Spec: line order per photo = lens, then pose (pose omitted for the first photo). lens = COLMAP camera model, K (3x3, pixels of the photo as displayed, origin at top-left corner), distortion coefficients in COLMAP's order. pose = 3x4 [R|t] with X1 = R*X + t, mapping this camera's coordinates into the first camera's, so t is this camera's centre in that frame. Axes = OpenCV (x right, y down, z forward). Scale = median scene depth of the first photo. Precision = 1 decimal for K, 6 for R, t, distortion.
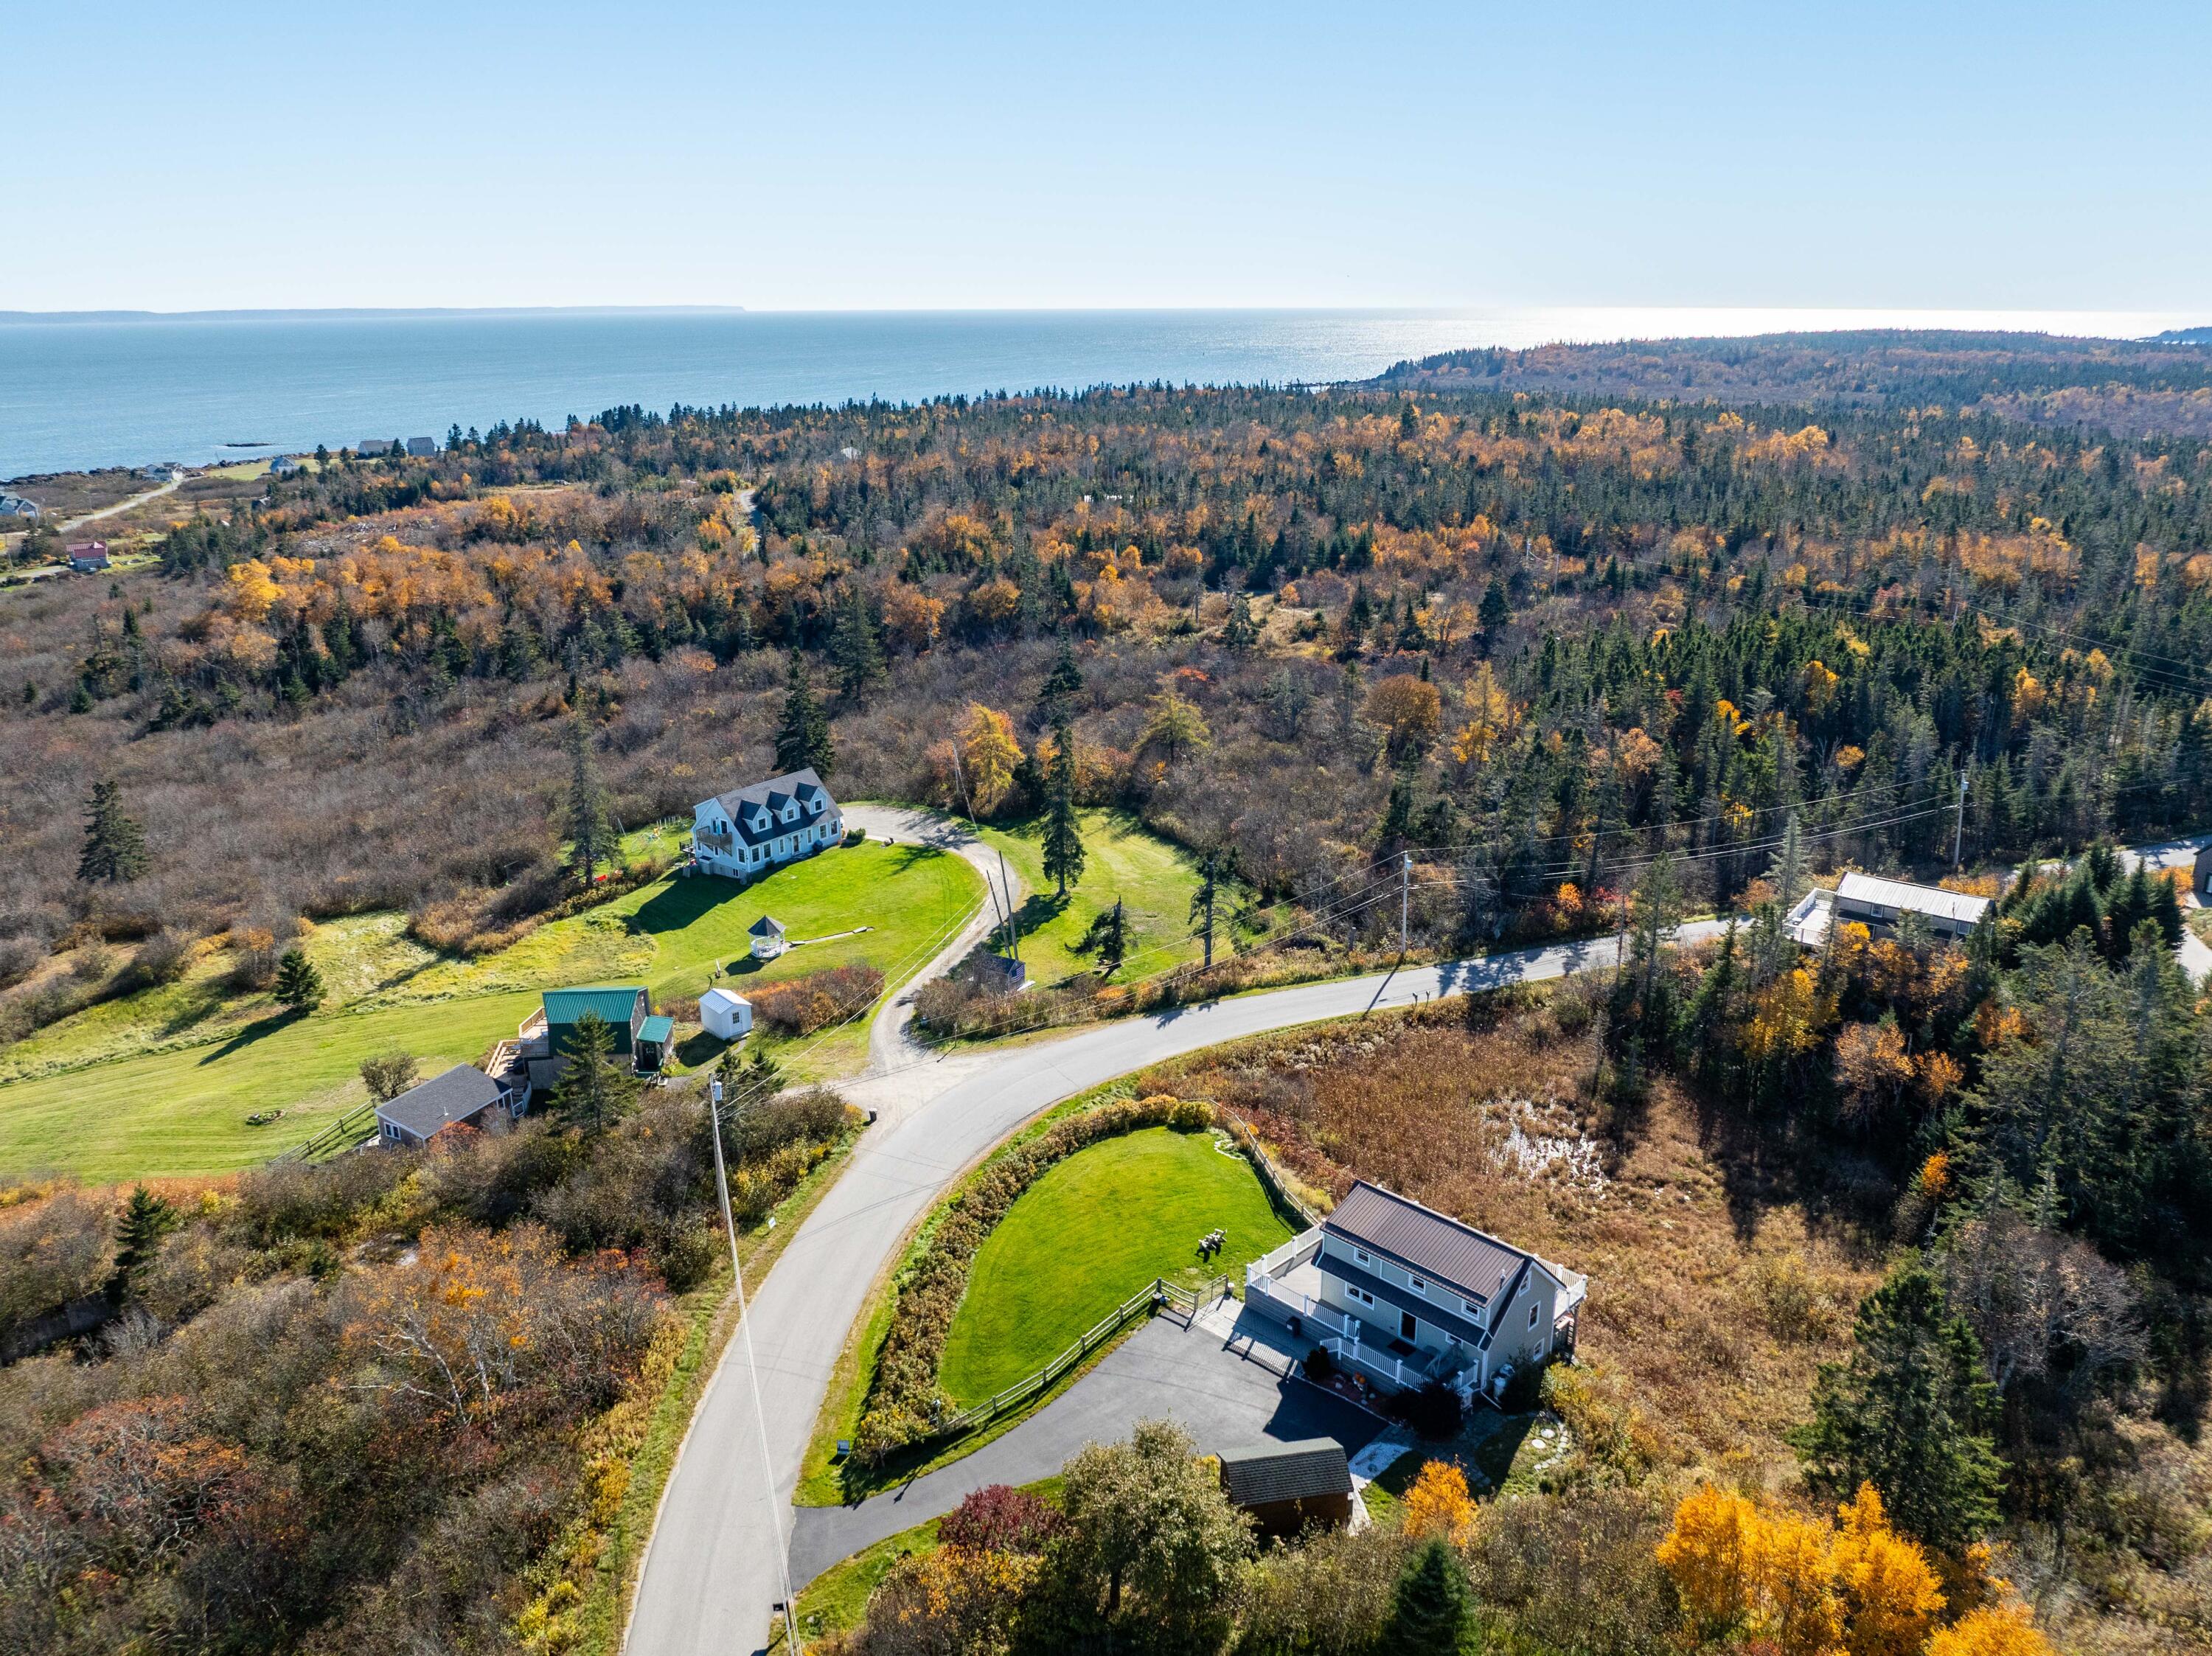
lens RADIAL K [[1637.8, 0, 1104.8], [0, 1637.8, 828.3], [0, 0, 1]] dist [-0.027845, -0.015594]
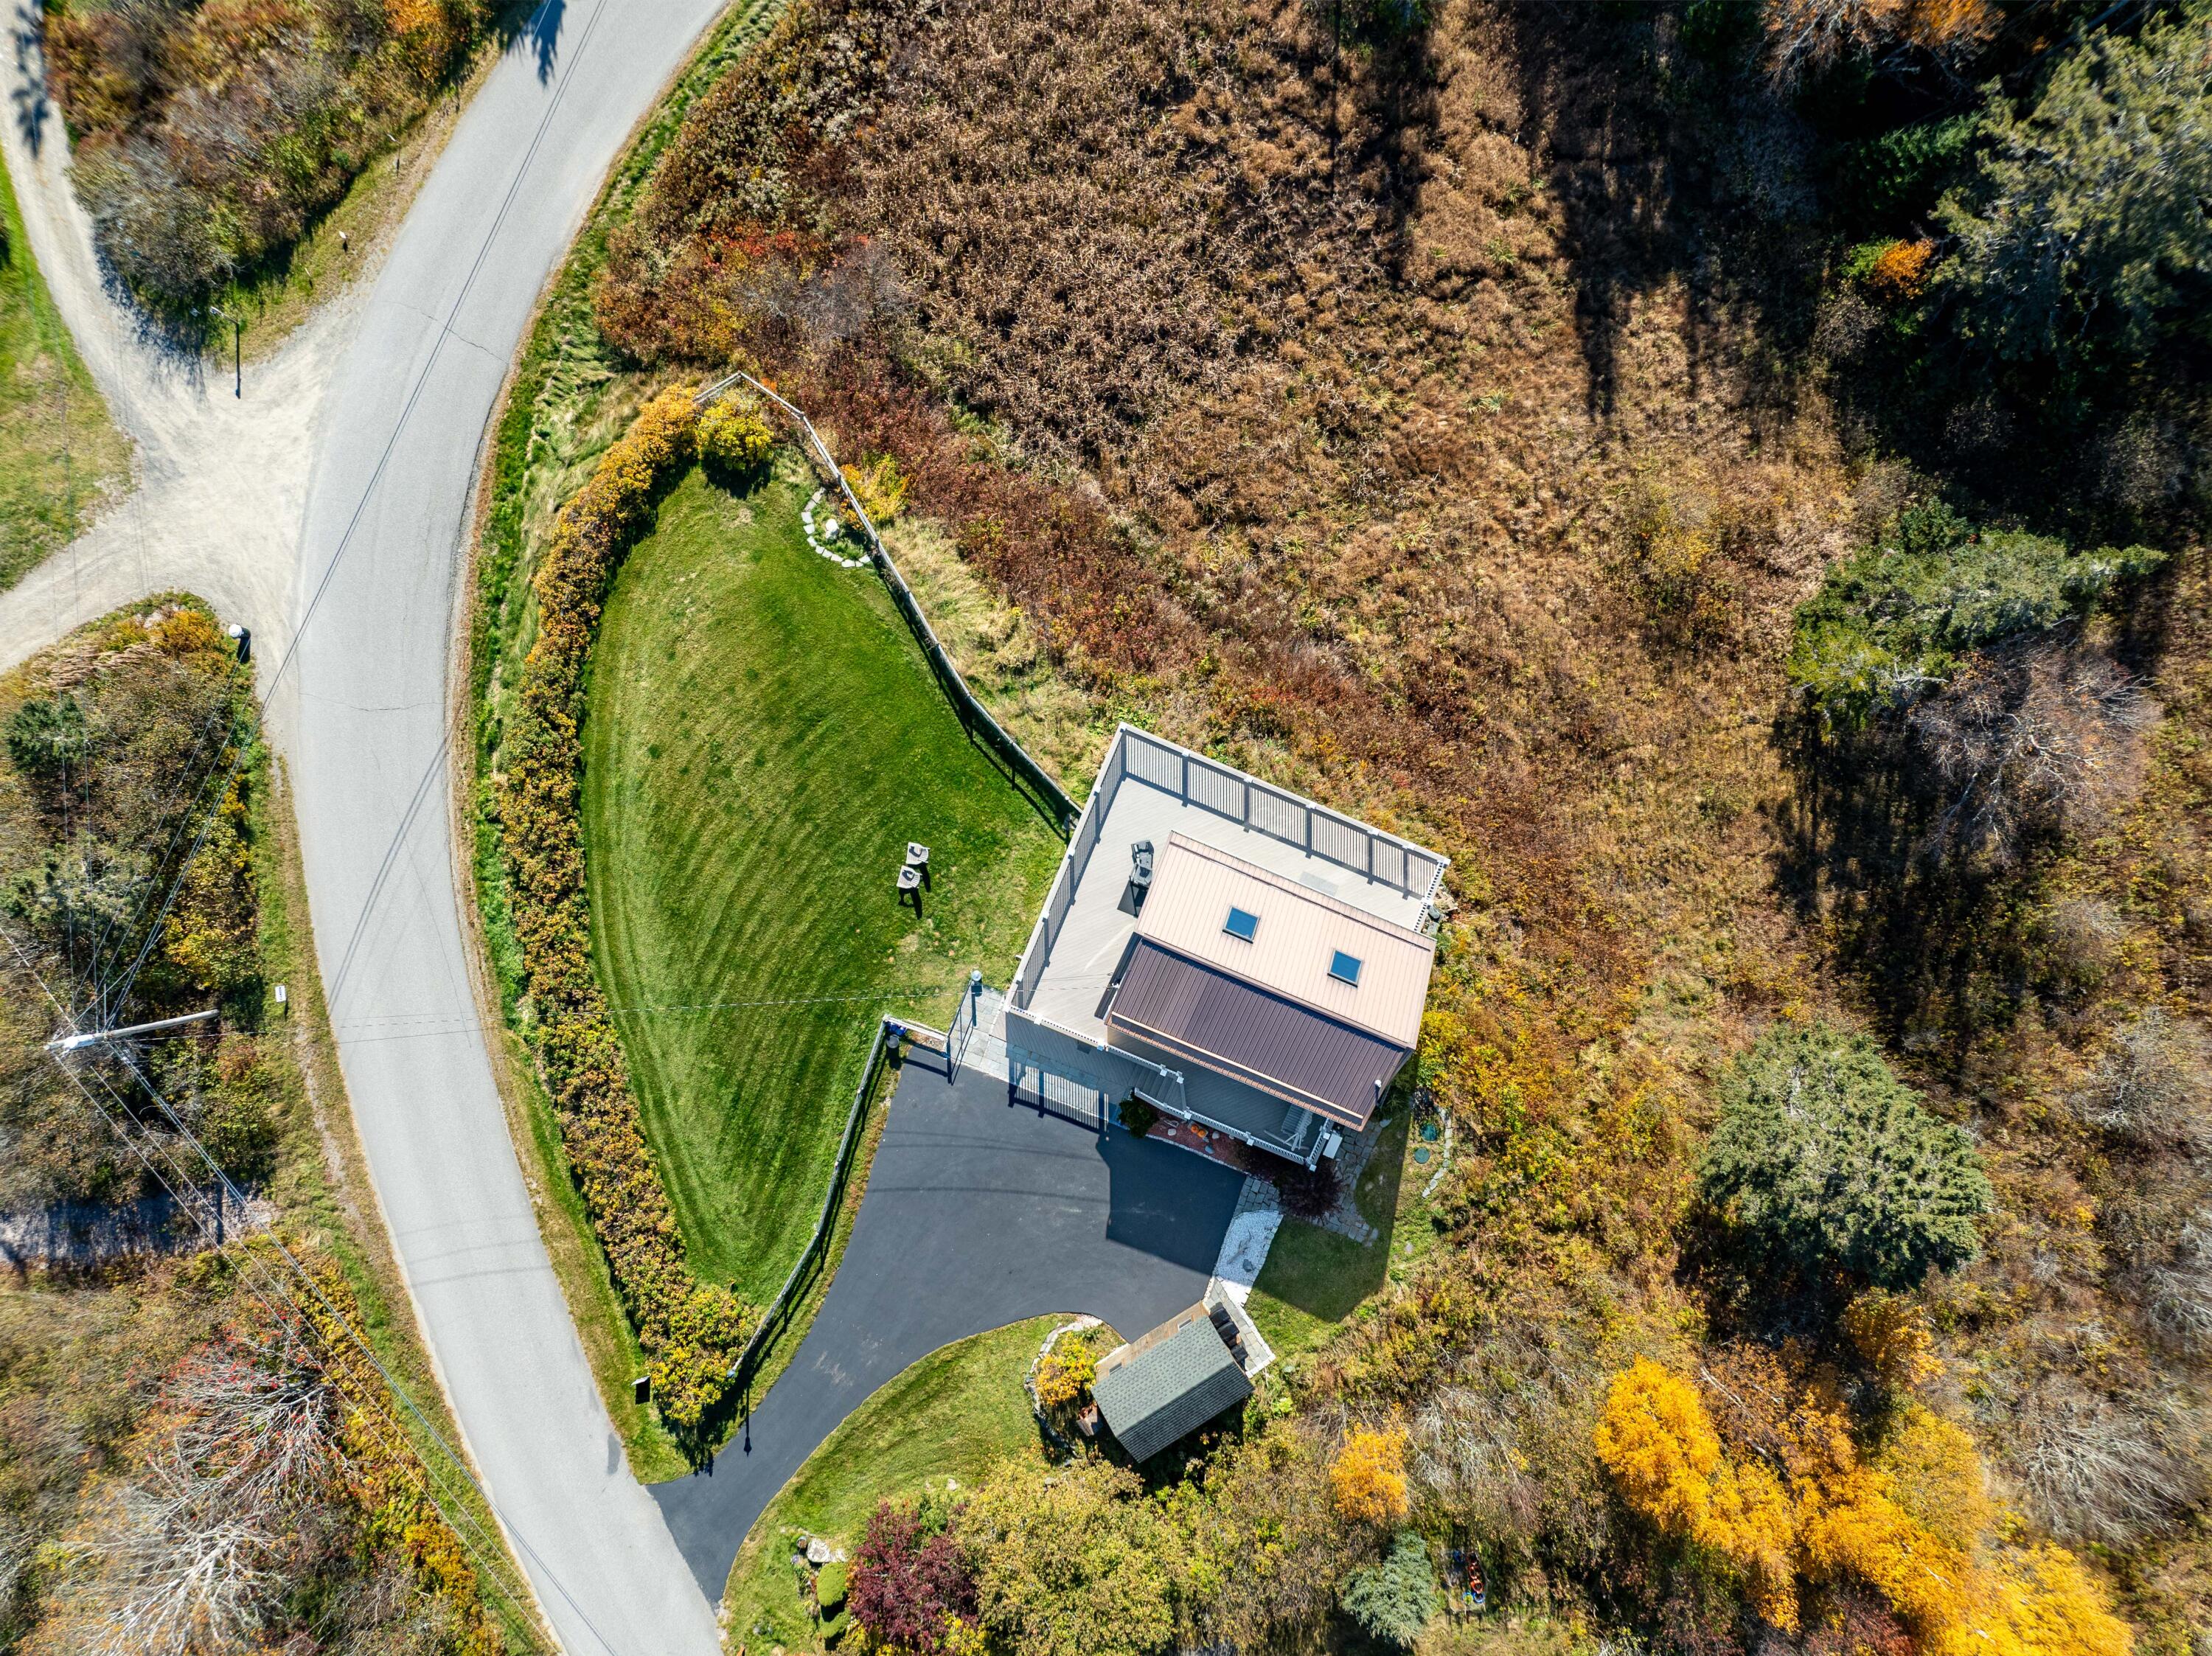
lens RADIAL K [[1637.8, 0, 1102.4], [0, 1637.8, 835.4], [0, 0, 1]] dist [-0.027845, -0.015594]
pose [[0.922552, -0.385766, -0.009086, 0.135524], [0.117681, 0.258850, 0.958722, -0.361795], [-0.367491, -0.885540, 0.284200, 0.704500]]
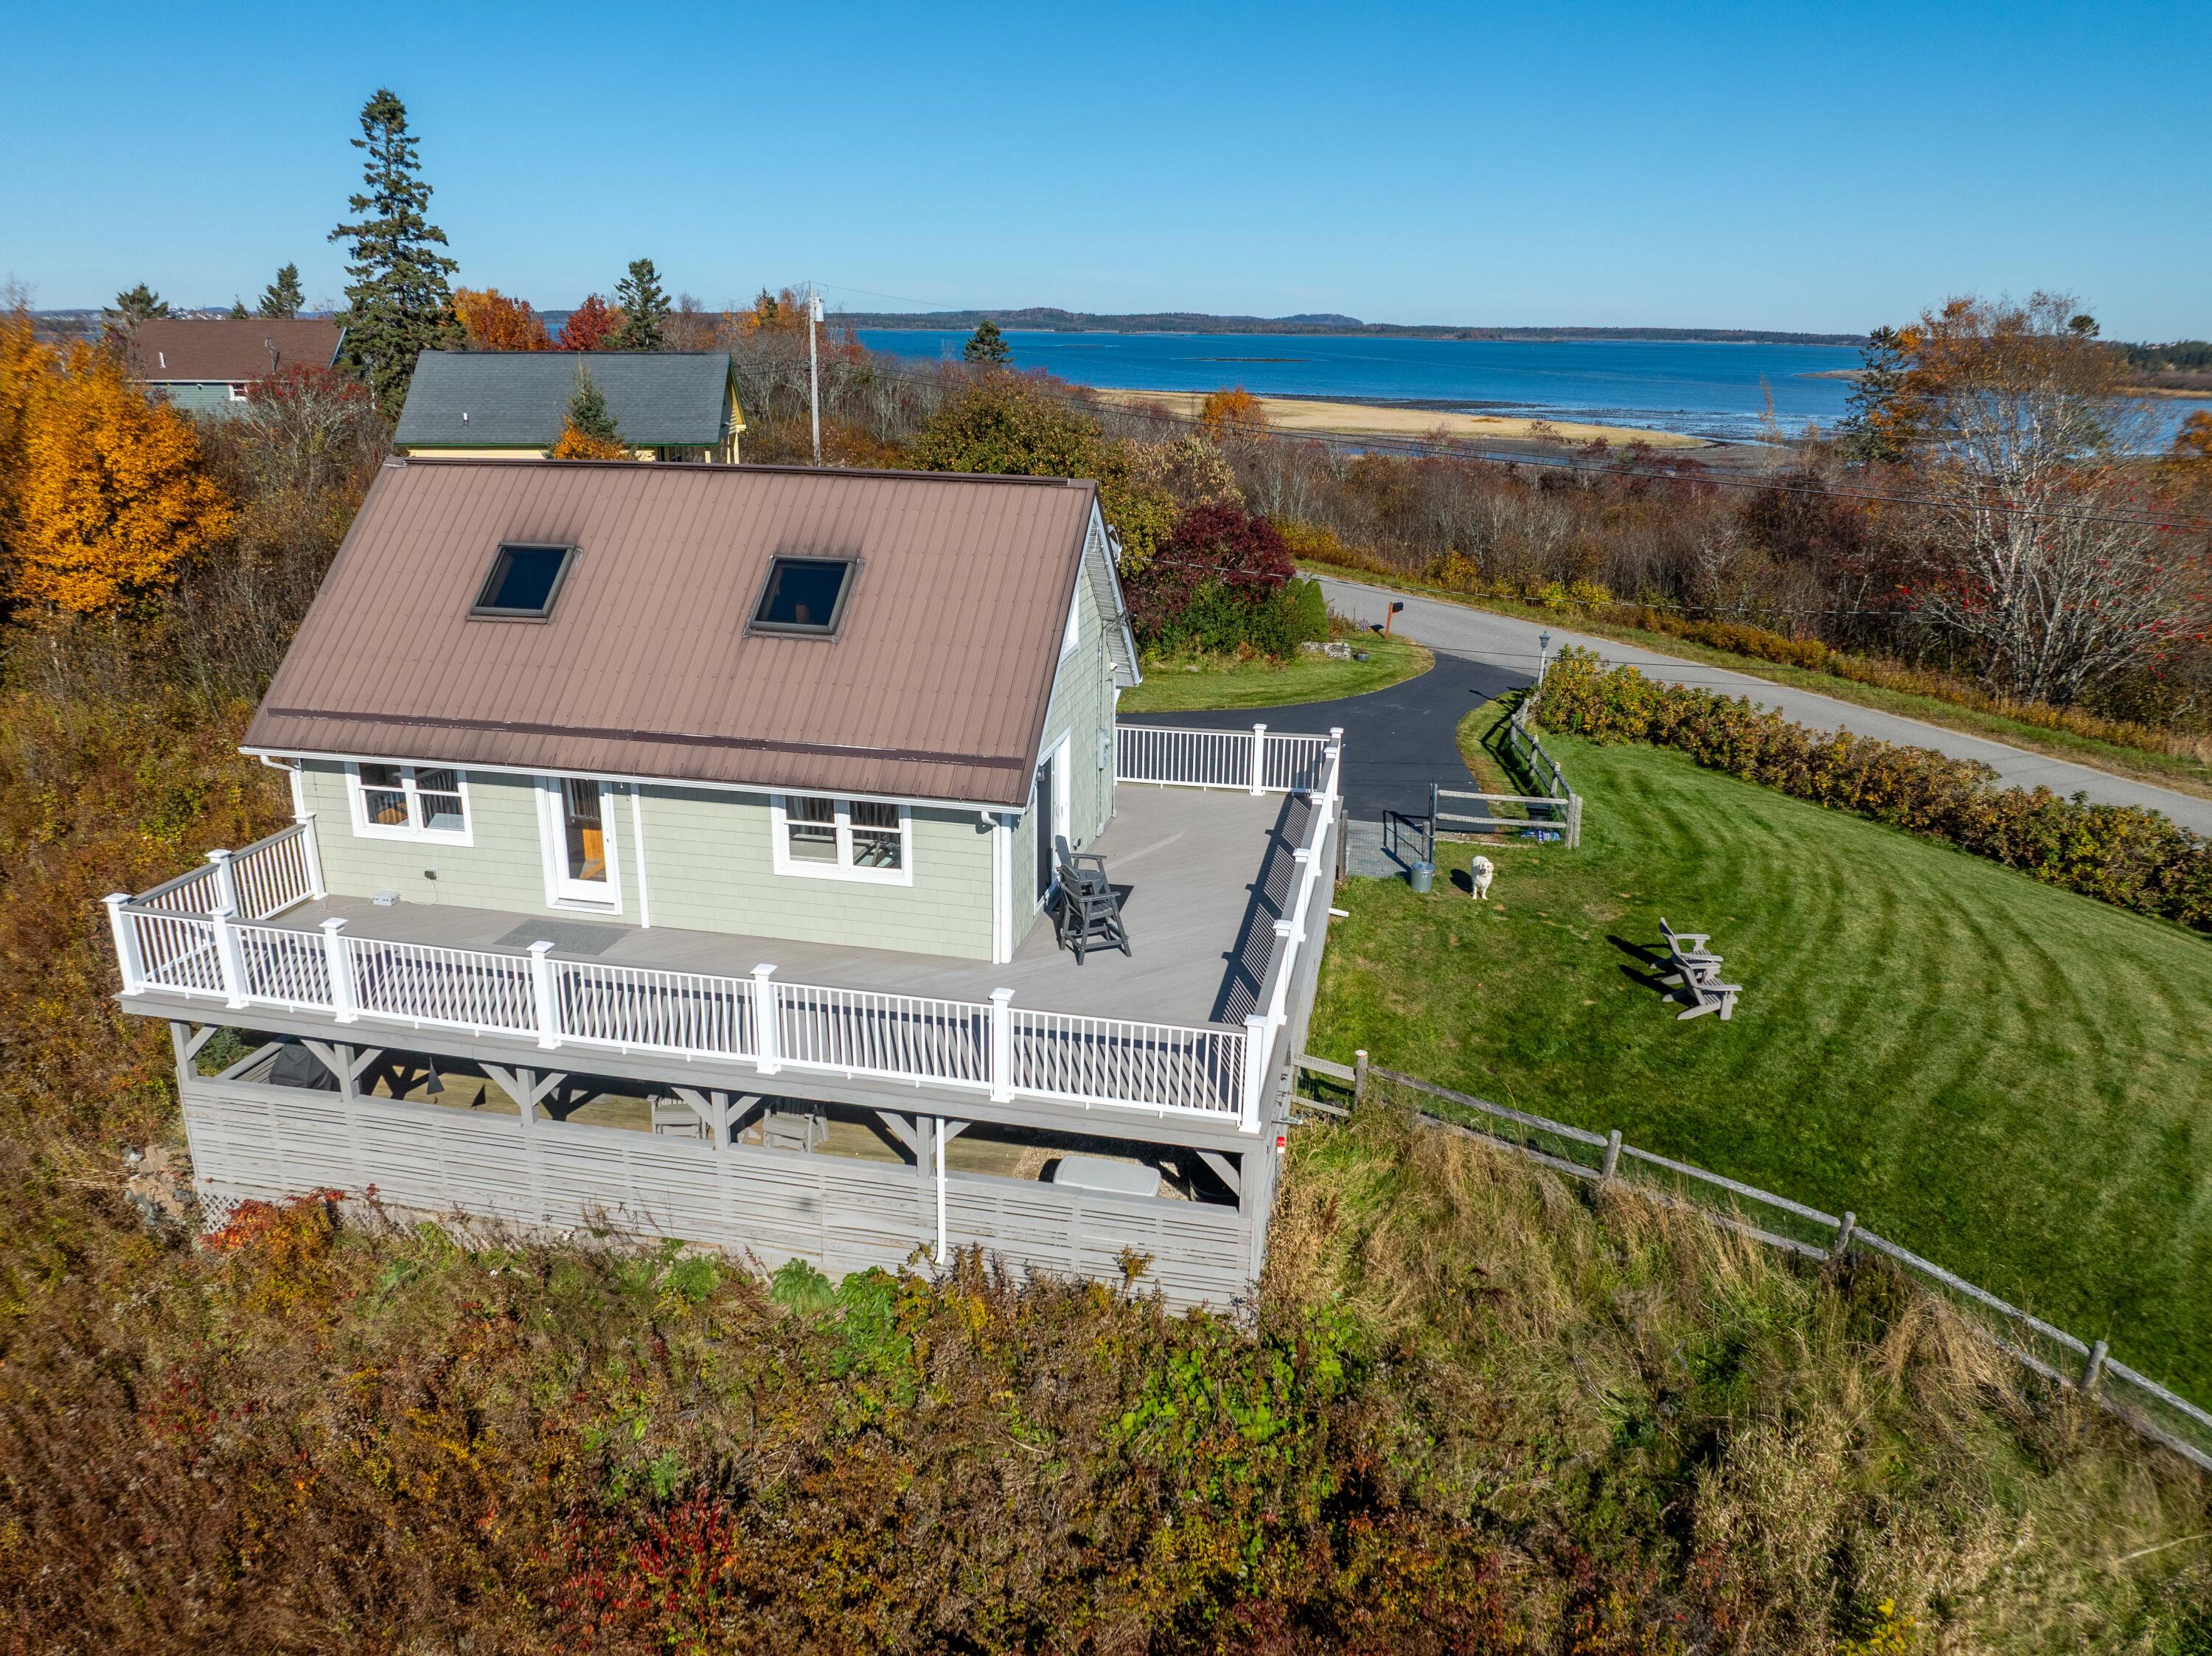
lens RADIAL K [[1558.9, 0, 1114.1], [0, 1558.9, 832.4], [0, 0, 1]] dist [-0.038146, 0.001122]
pose [[-0.833846, 0.162538, -0.527524, 0.237843], [-0.181841, 0.821438, 0.540530, 0.106735], [0.521185, 0.546645, -0.655397, 0.984459]]
